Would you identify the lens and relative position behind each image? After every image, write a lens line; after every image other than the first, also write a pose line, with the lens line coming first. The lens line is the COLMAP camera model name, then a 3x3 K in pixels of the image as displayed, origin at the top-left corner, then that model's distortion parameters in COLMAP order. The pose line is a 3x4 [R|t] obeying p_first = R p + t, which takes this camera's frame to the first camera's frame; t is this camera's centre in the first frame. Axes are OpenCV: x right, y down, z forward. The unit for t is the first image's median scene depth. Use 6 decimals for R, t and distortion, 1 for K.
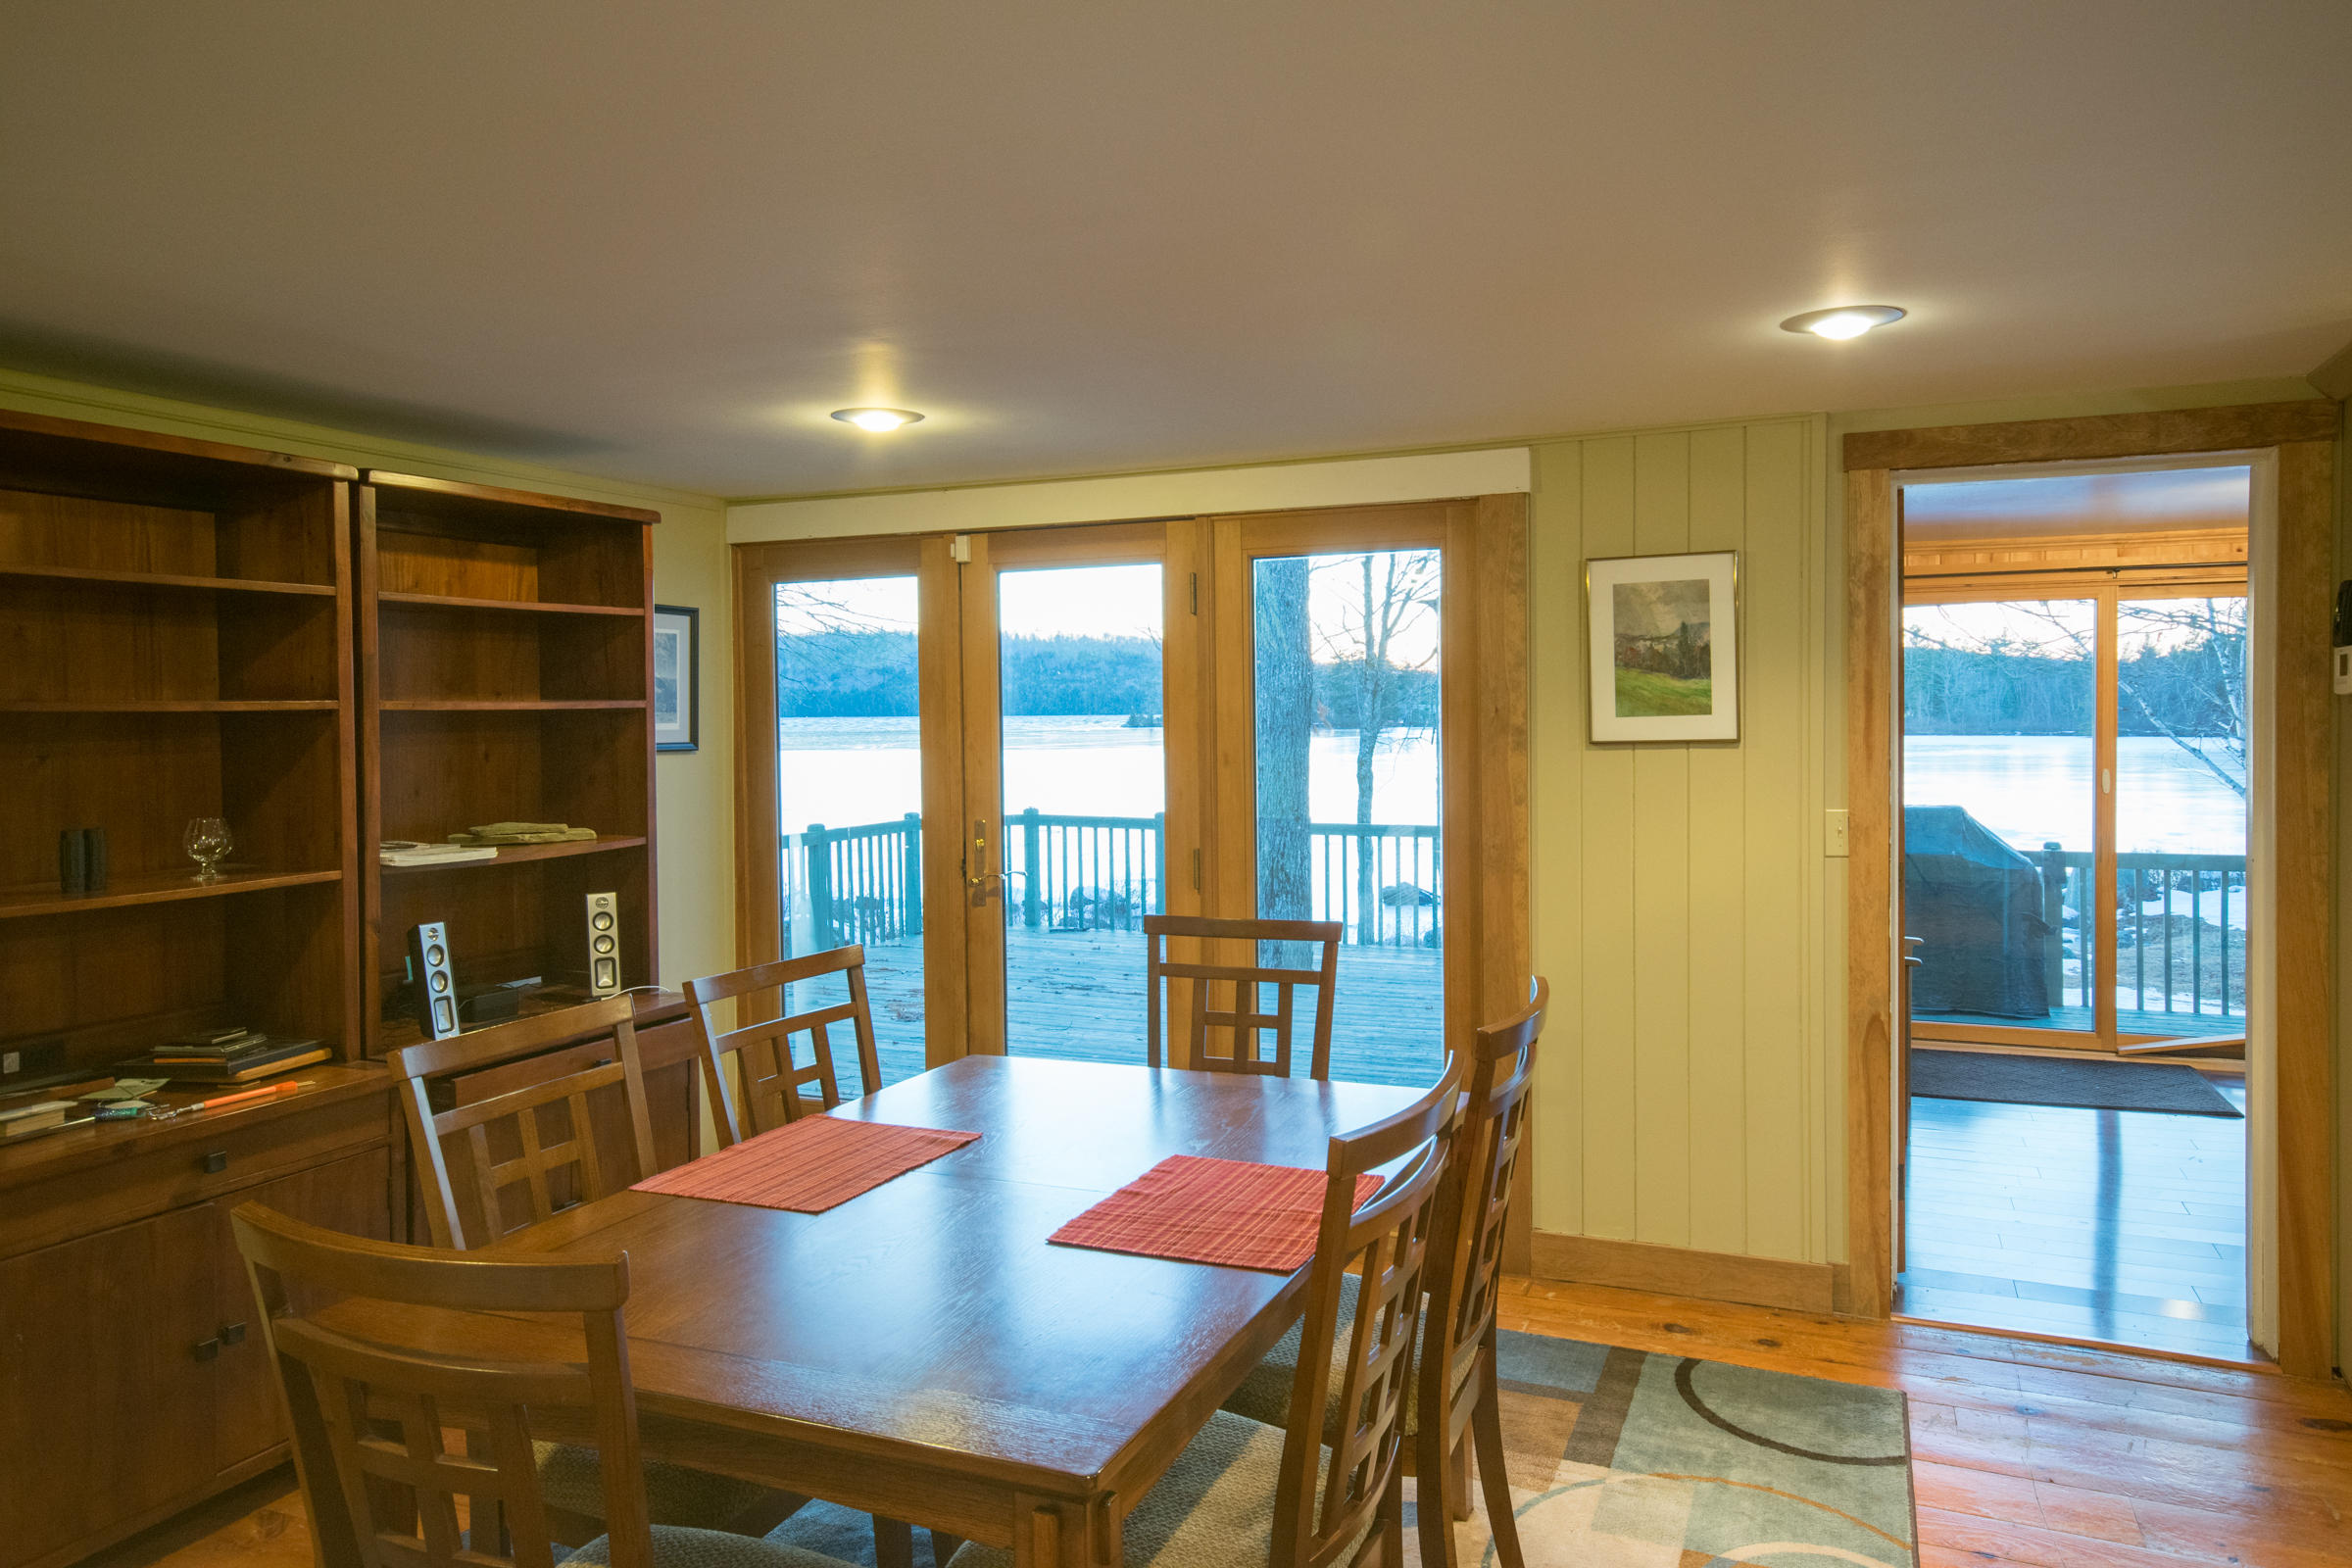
lens RADIAL K [[1550.4, 0, 1203.2], [0, 1550.4, 722.6], [0, 0, 1]] dist [-0.003471, -0.000893]
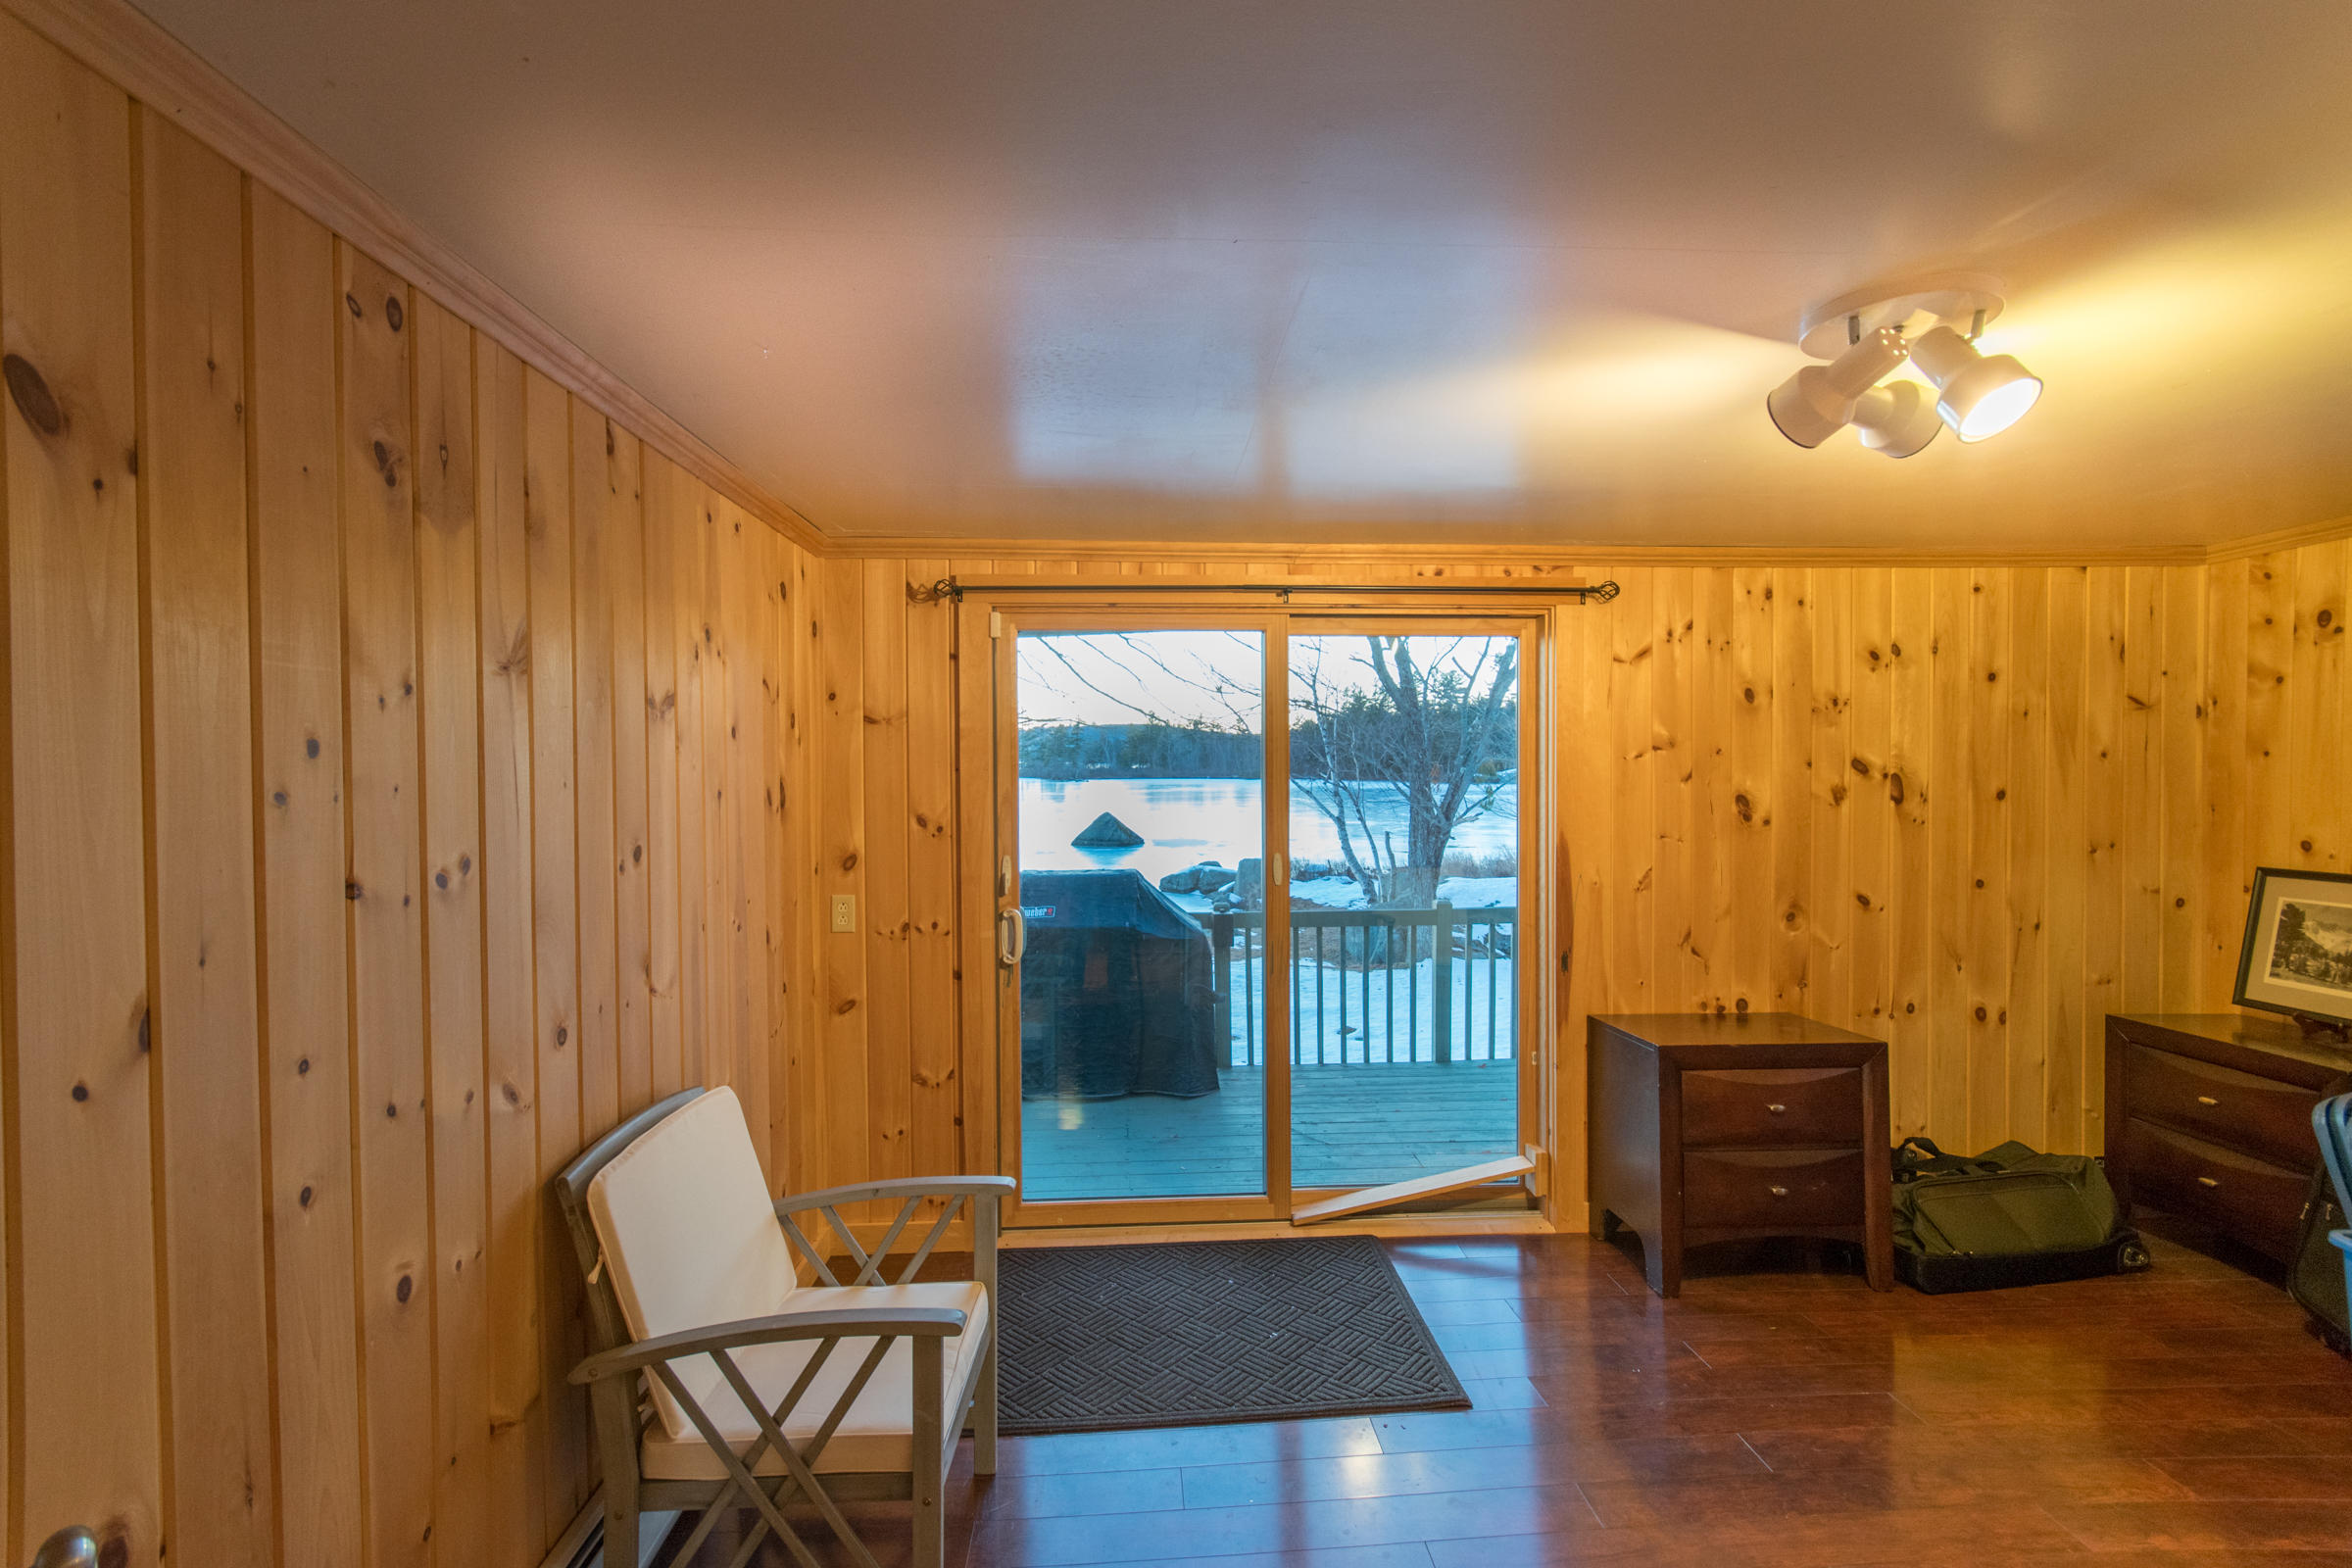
lens RADIAL K [[1016.3, 0, 1175.1], [0, 1016.3, 779.4], [0, 0, 1]] dist [0.000200, 0.000003]
pose [[0.900151, -0.011842, 0.435418, 0.309175], [0.008742, 0.999920, 0.009121, -0.009910], [-0.435491, -0.004403, 0.900182, 0.551831]]
